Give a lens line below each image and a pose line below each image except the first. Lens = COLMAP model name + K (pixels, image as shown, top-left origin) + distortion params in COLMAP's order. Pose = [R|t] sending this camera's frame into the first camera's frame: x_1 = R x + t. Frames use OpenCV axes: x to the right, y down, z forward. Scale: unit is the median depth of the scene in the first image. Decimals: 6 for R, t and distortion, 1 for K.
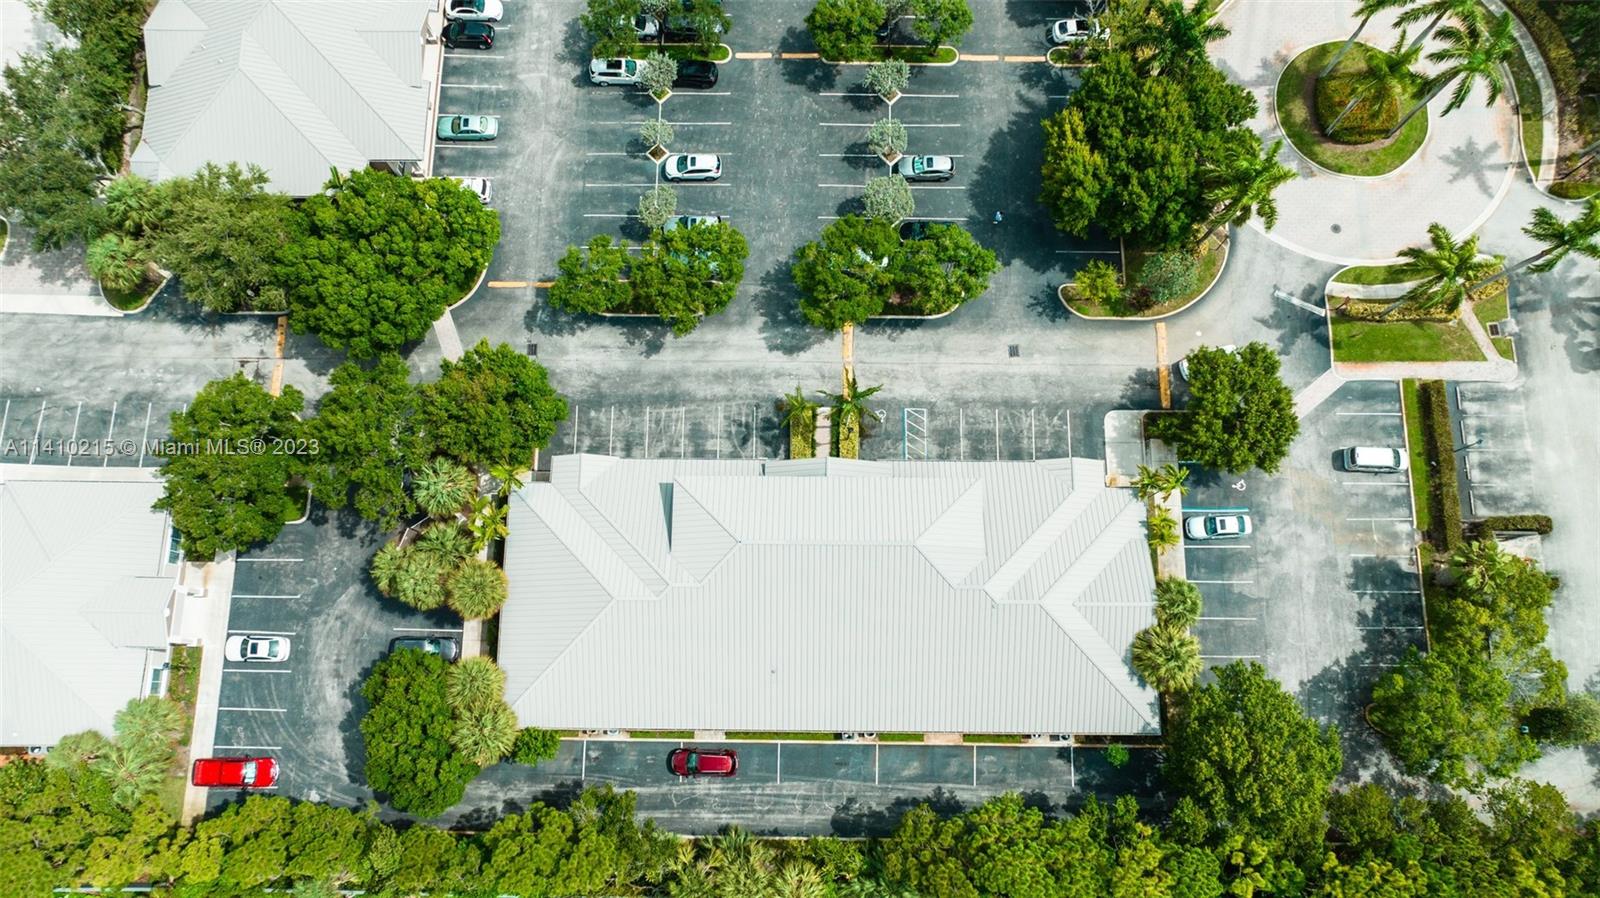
lens RADIAL K [[1126.6, 0, 798.8], [0, 1126.6, 451.0], [0, 0, 1]] dist [-0.038116, 0.033535]
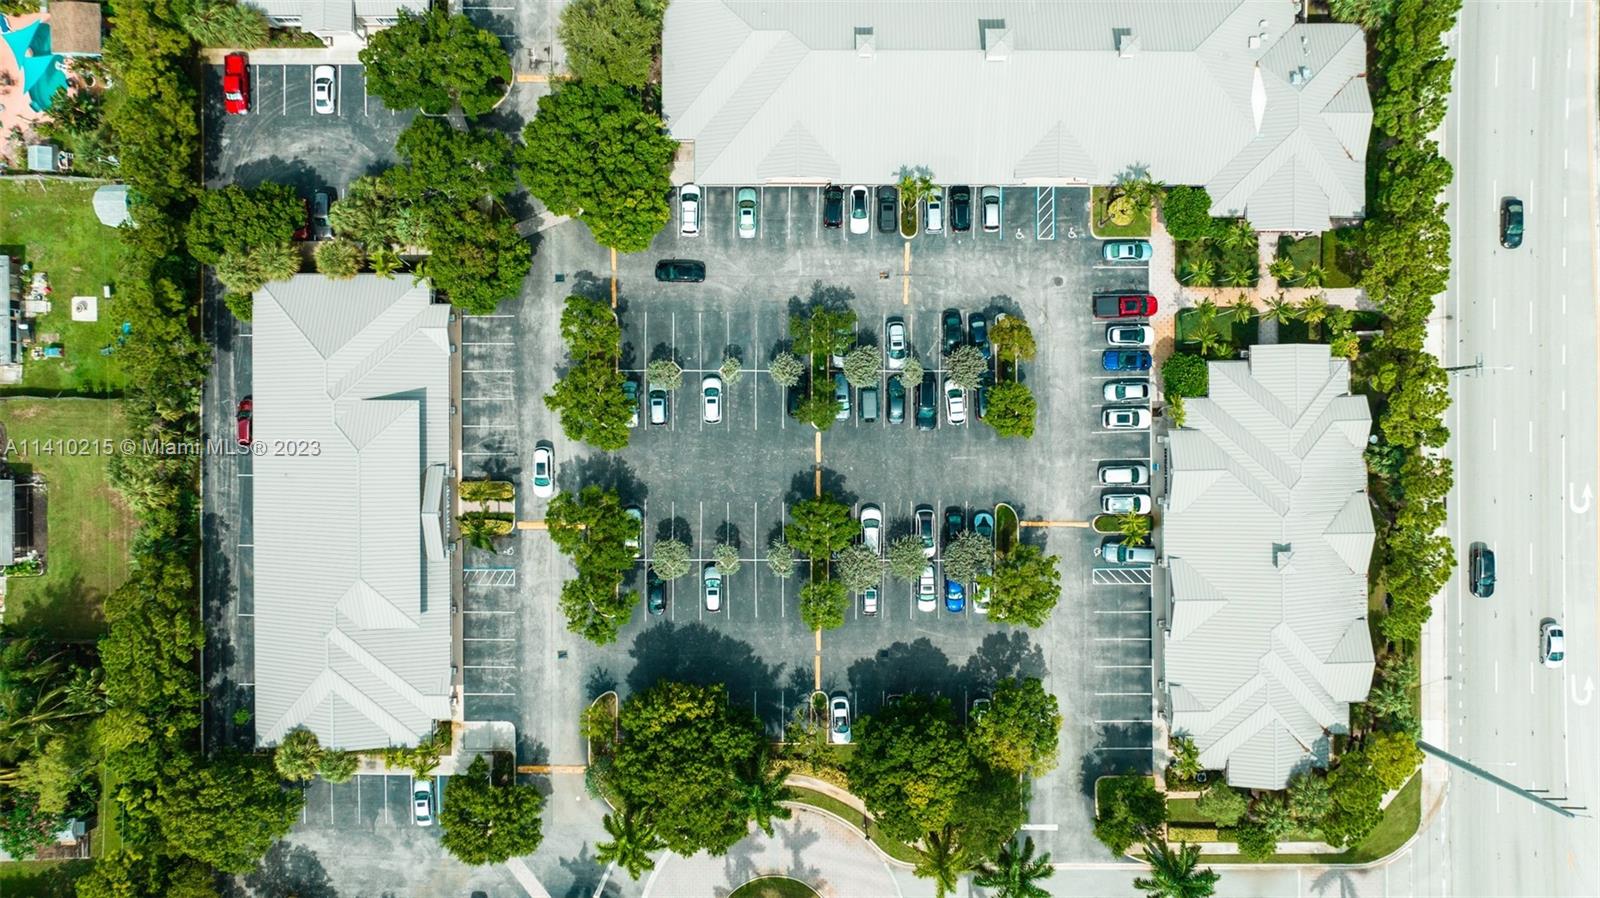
lens RADIAL K [[1126.6, 0, 800.9], [0, 1126.6, 451.2], [0, 0, 1]] dist [-0.038116, 0.033535]
pose [[0.009635, 0.999727, 0.021281, -0.066983], [-0.974563, 0.004623, 0.224064, -0.653043], [0.223905, -0.022898, 0.974342, -0.188668]]
